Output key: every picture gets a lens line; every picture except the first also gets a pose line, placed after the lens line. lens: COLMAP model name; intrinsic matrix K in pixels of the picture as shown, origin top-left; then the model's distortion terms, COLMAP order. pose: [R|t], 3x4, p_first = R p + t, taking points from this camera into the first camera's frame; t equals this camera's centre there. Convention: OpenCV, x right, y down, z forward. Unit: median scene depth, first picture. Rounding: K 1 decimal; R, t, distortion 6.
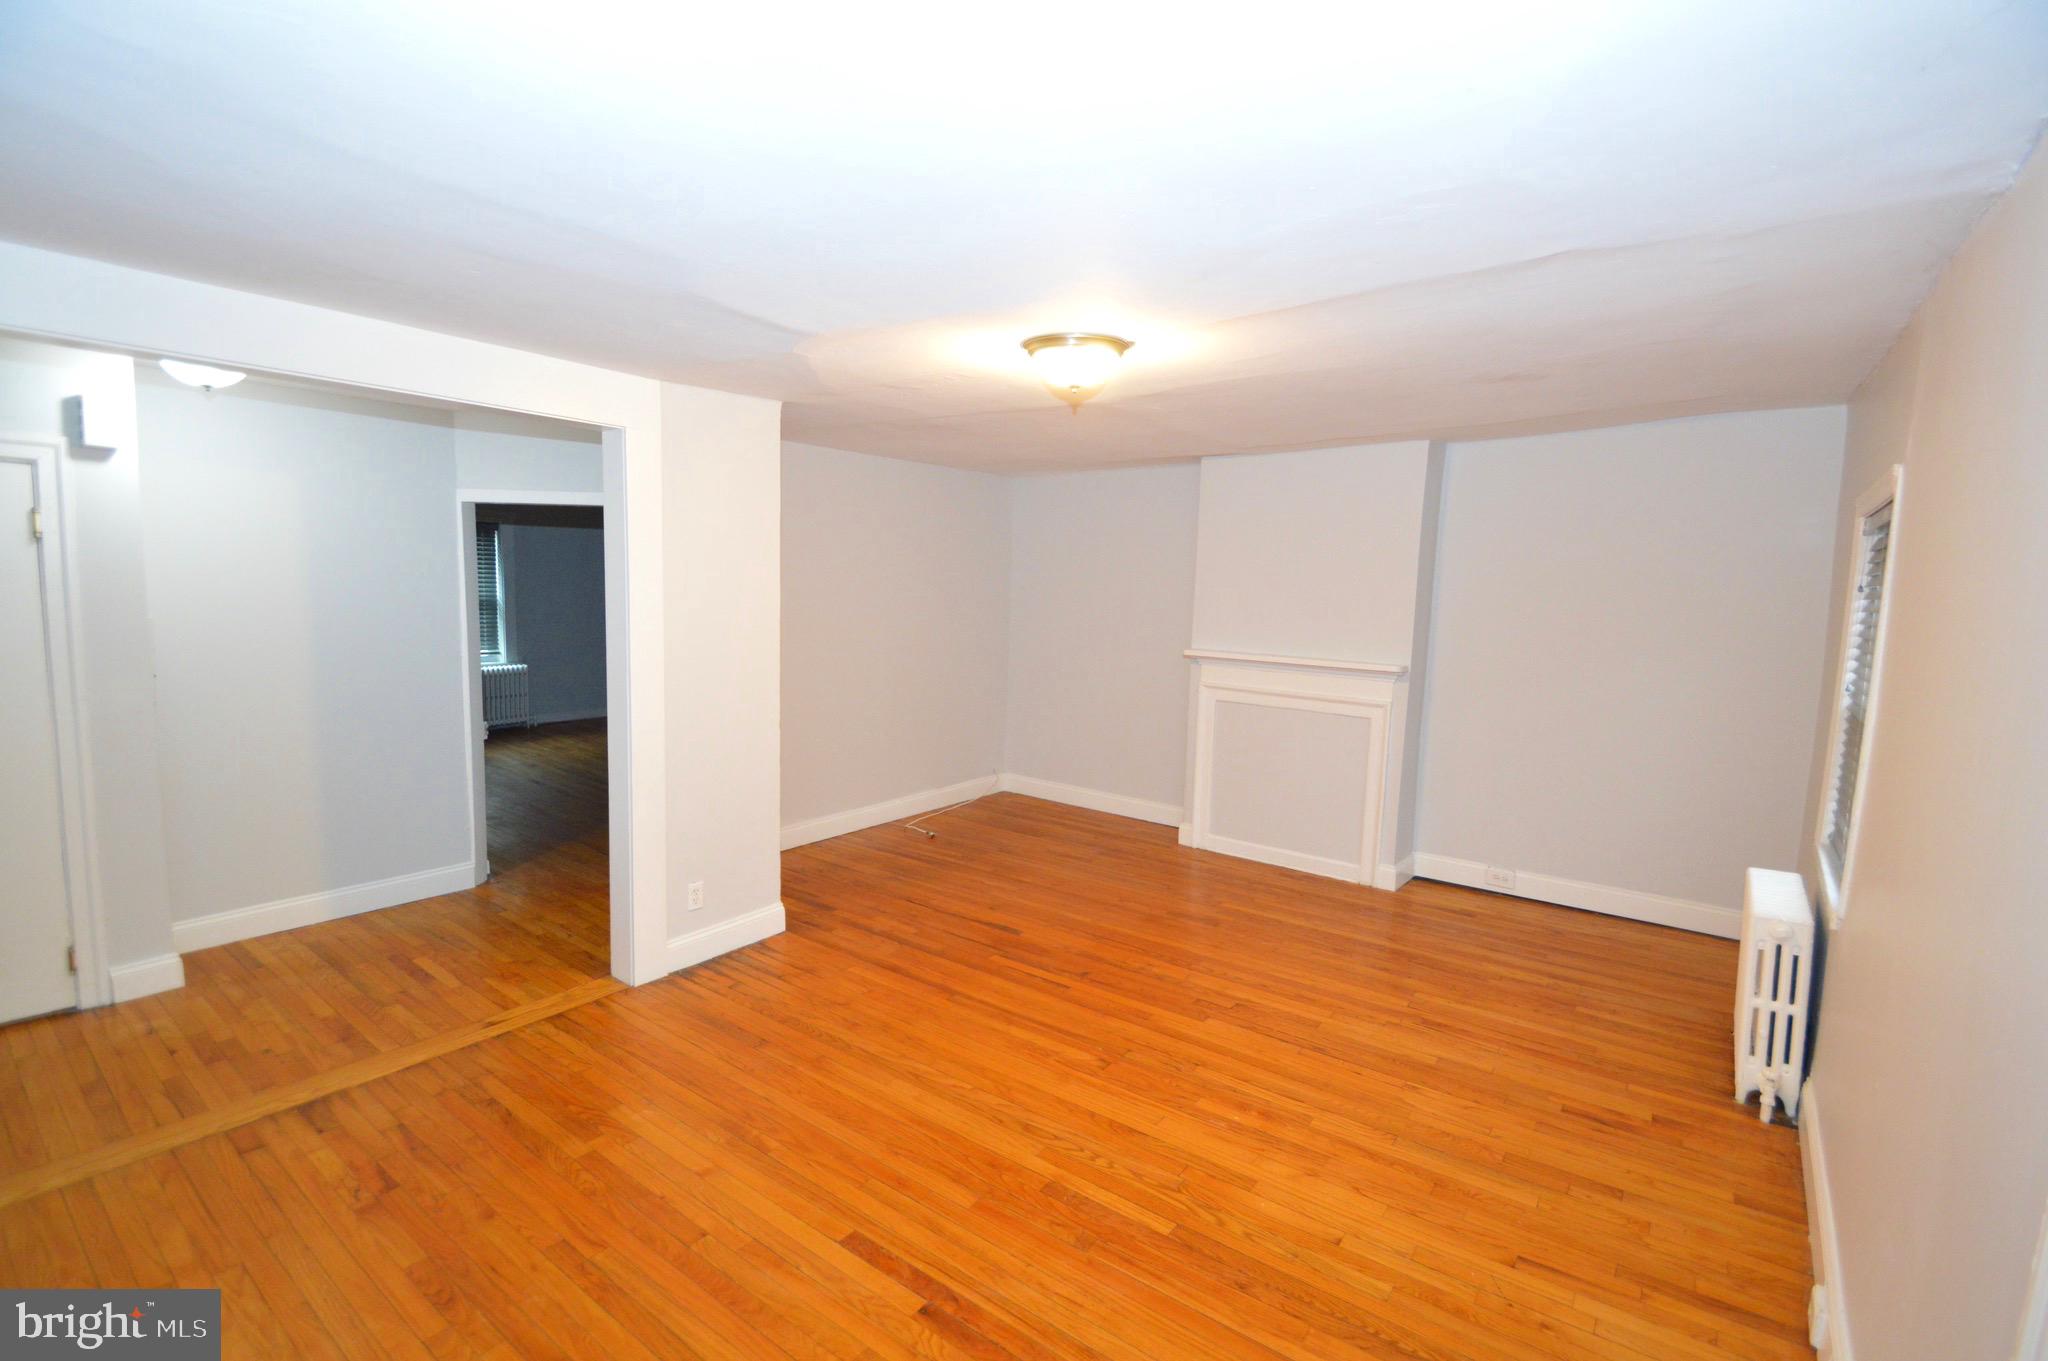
lens RADIAL K [[905.8, 0, 1023.6], [0, 905.8, 693.5], [0, 0, 1]] dist [0.000999, -0.002313]
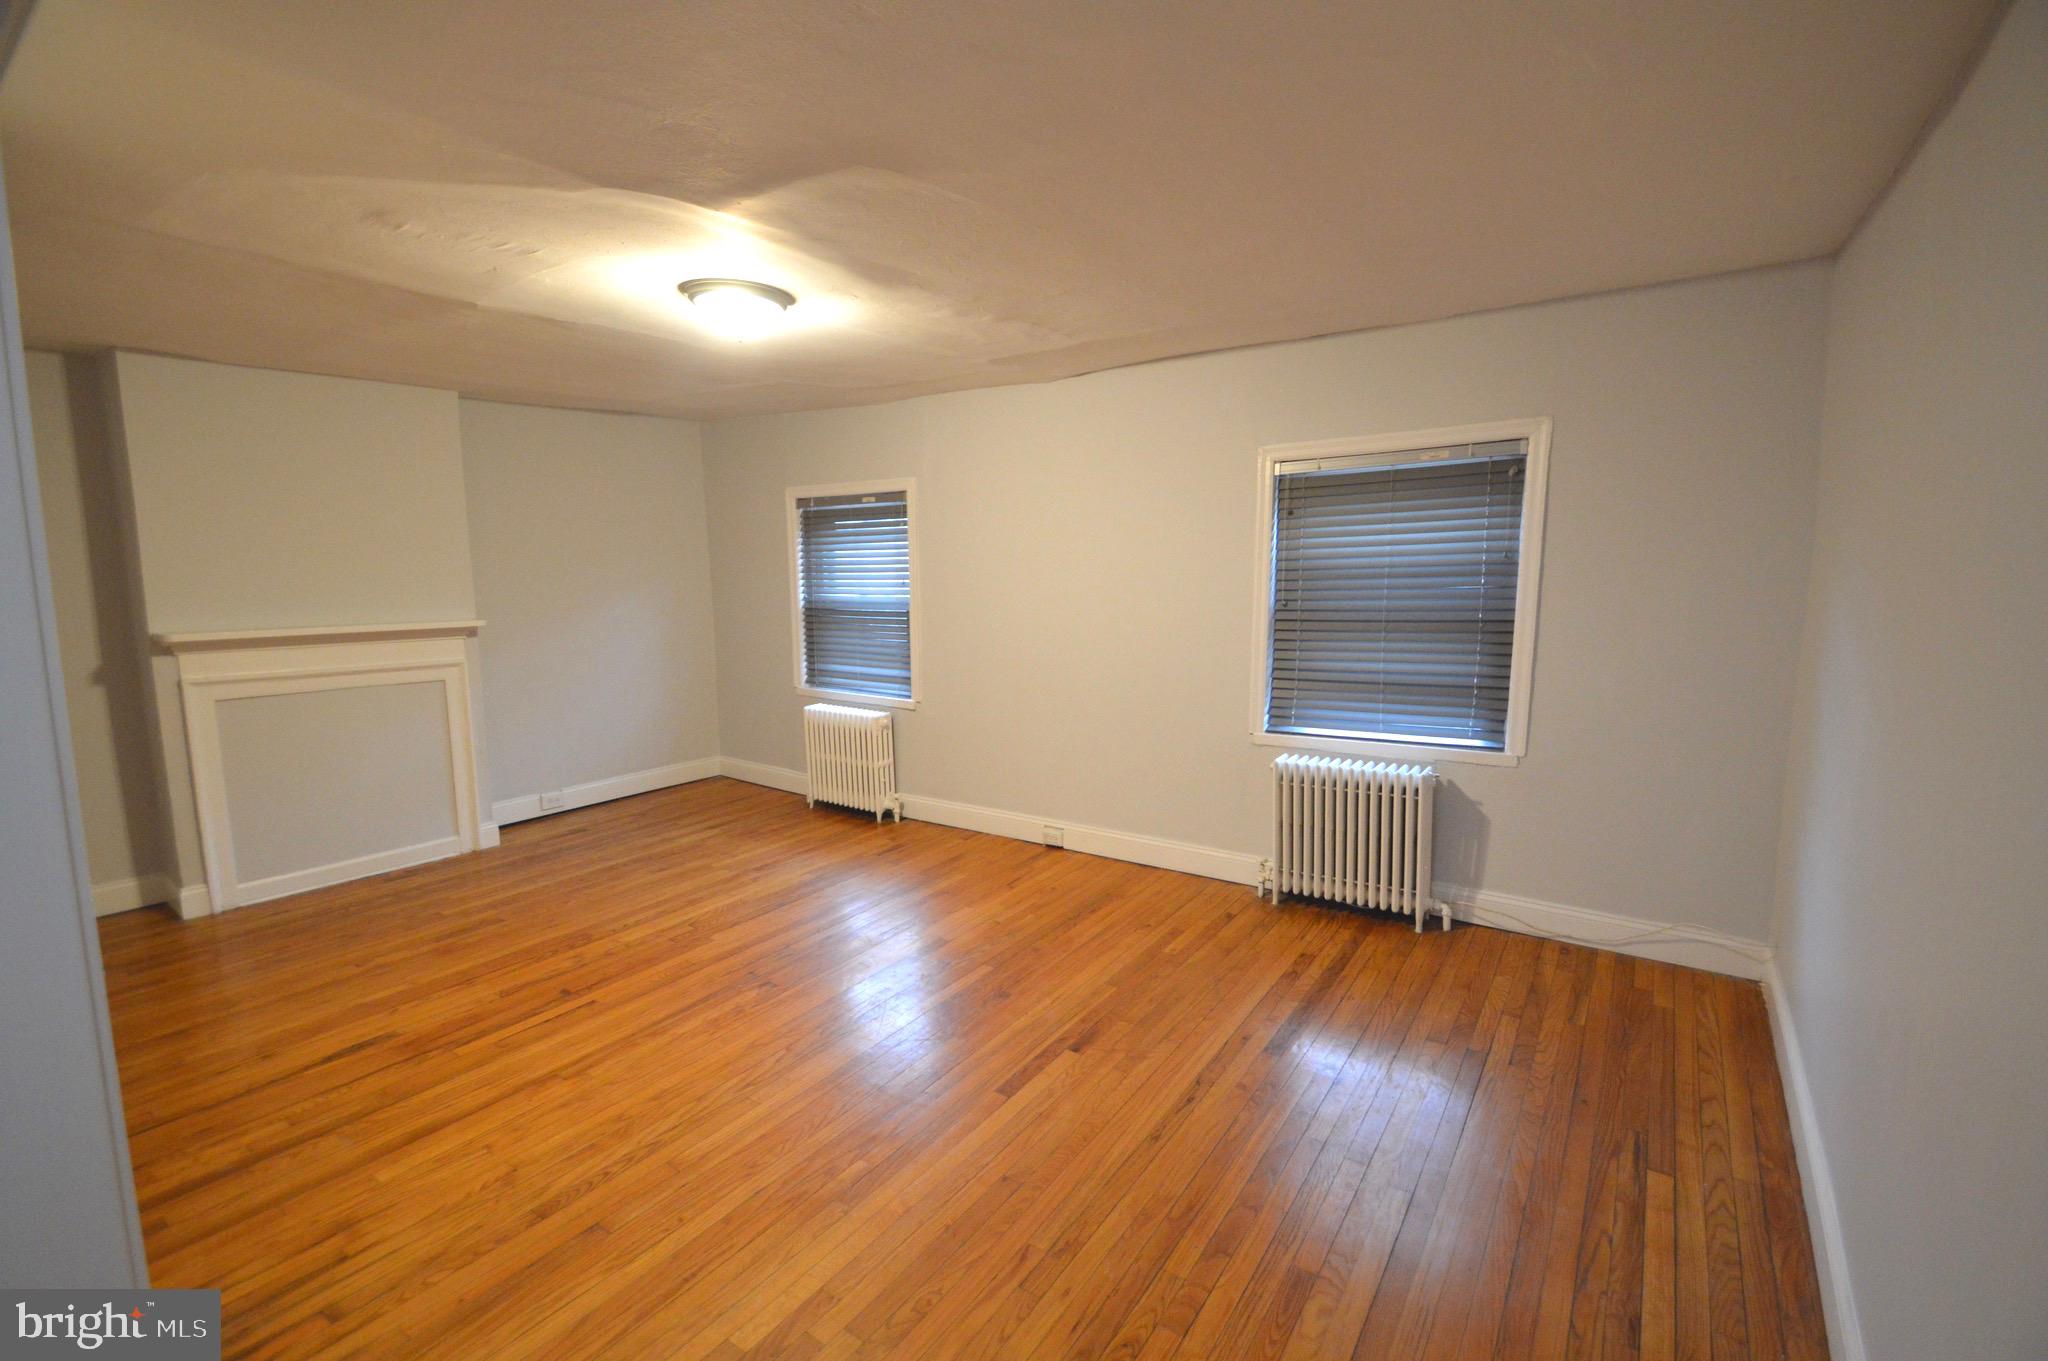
lens RADIAL K [[905.8, 0, 1022.9], [0, 905.8, 663.2], [0, 0, 1]] dist [0.000999, -0.002313]
pose [[-0.033948, -0.138455, 0.989787, -0.754487], [0.125265, 0.981958, 0.141656, -0.063562], [-0.991542, 0.128795, -0.015992, 0.544825]]
